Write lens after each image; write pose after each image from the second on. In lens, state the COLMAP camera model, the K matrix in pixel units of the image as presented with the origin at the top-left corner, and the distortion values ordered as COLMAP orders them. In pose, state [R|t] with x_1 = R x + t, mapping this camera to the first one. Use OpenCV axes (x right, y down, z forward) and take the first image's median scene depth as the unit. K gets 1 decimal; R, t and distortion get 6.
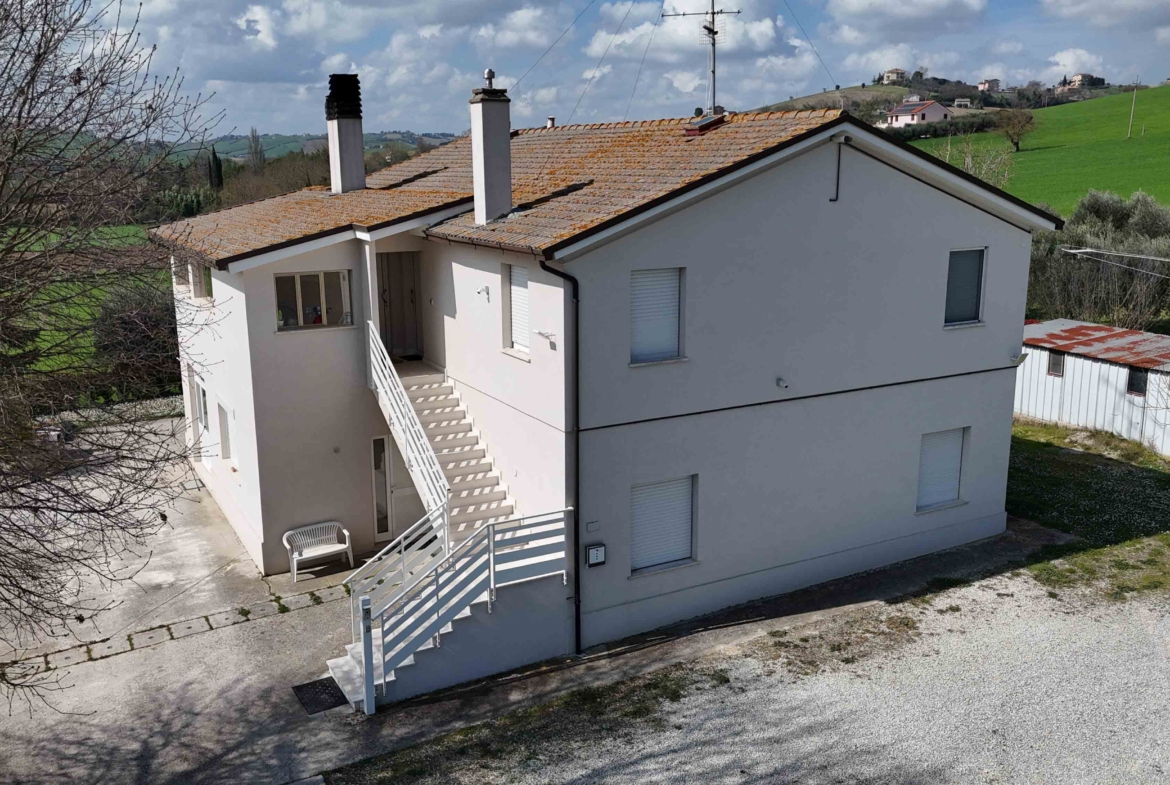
lens RADIAL K [[1034.1, 0, 586.6], [0, 1034.1, 381.1], [0, 0, 1]] dist [0.102185, -0.169714]
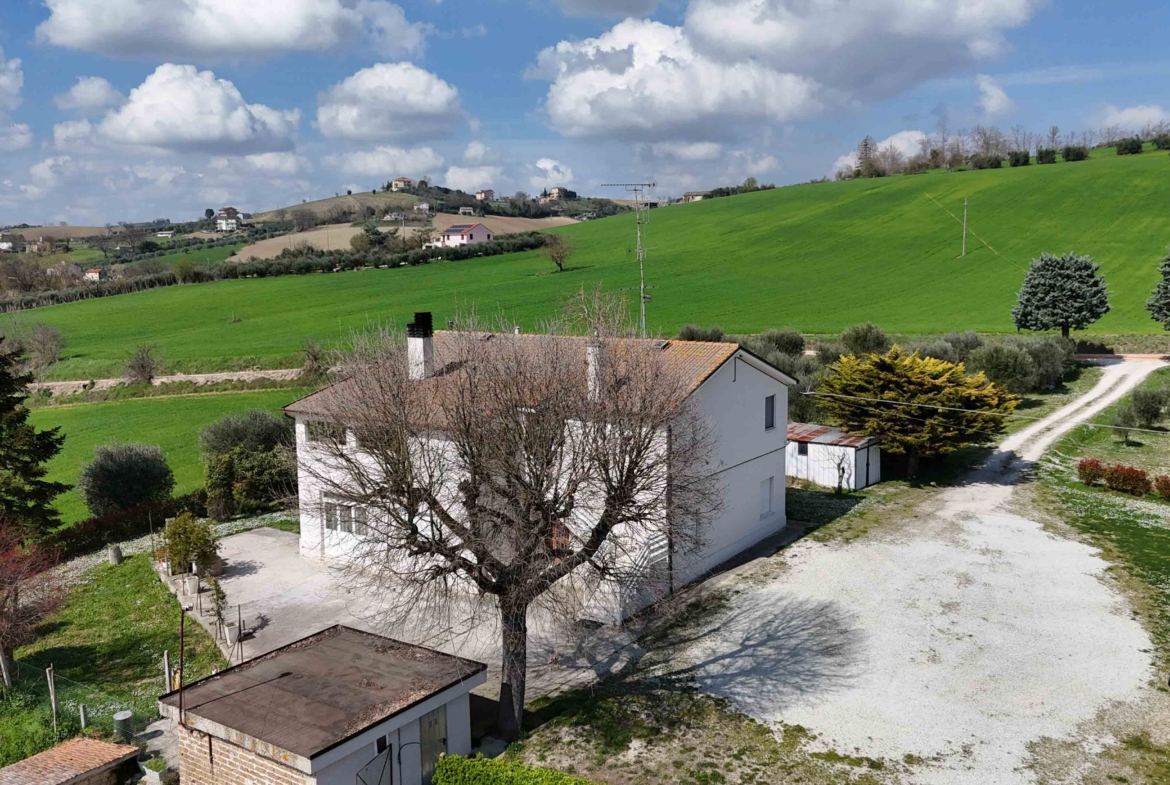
lens RADIAL K [[1034.1, 0, 586.6], [0, 1034.1, 381.1], [0, 0, 1]] dist [0.102185, -0.169714]
pose [[0.895853, -0.059406, 0.440362, -0.983576], [0.098834, 0.992837, -0.067128, -0.049748], [-0.433220, 0.103659, 0.895307, -0.832709]]
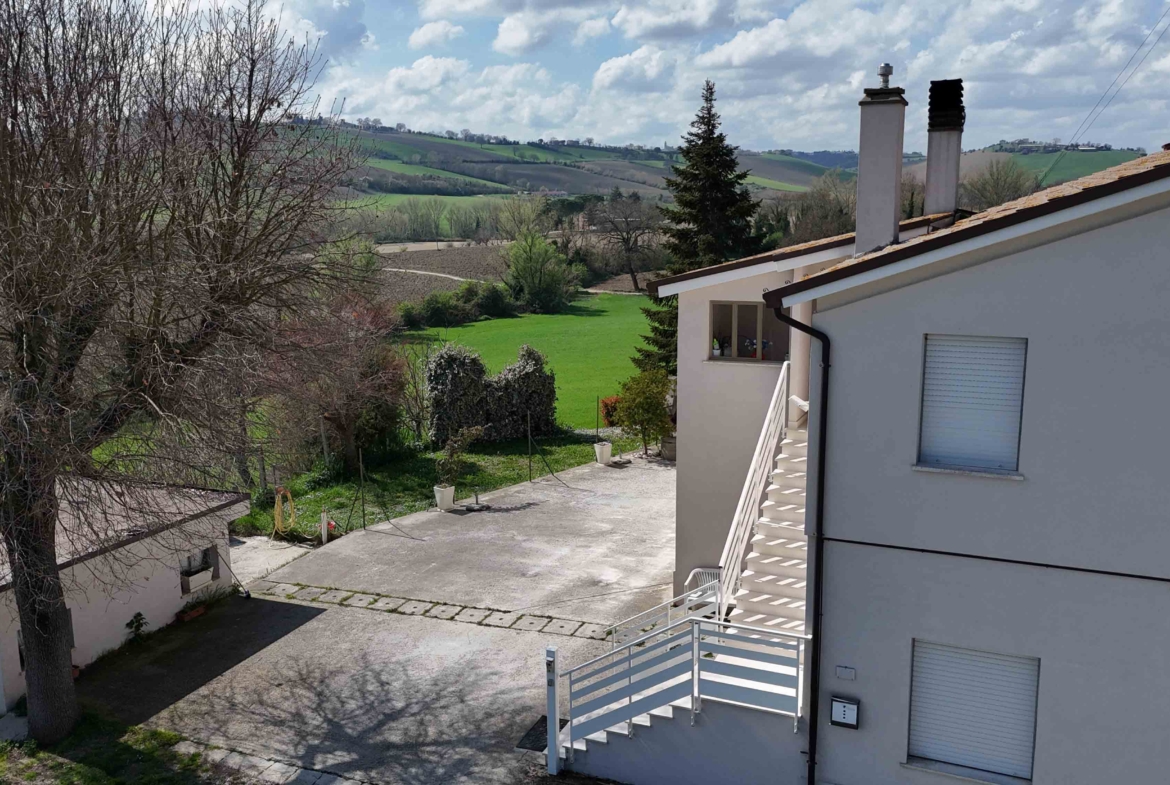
lens RADIAL K [[1034.1, 0, 586.6], [0, 1034.1, 381.1], [0, 0, 1]] dist [0.102185, -0.169714]
pose [[0.601843, 0.143912, -0.785541, 0.392889], [-0.155455, 0.985925, 0.061520, -0.071051], [0.783338, 0.085091, 0.615744, 0.332326]]
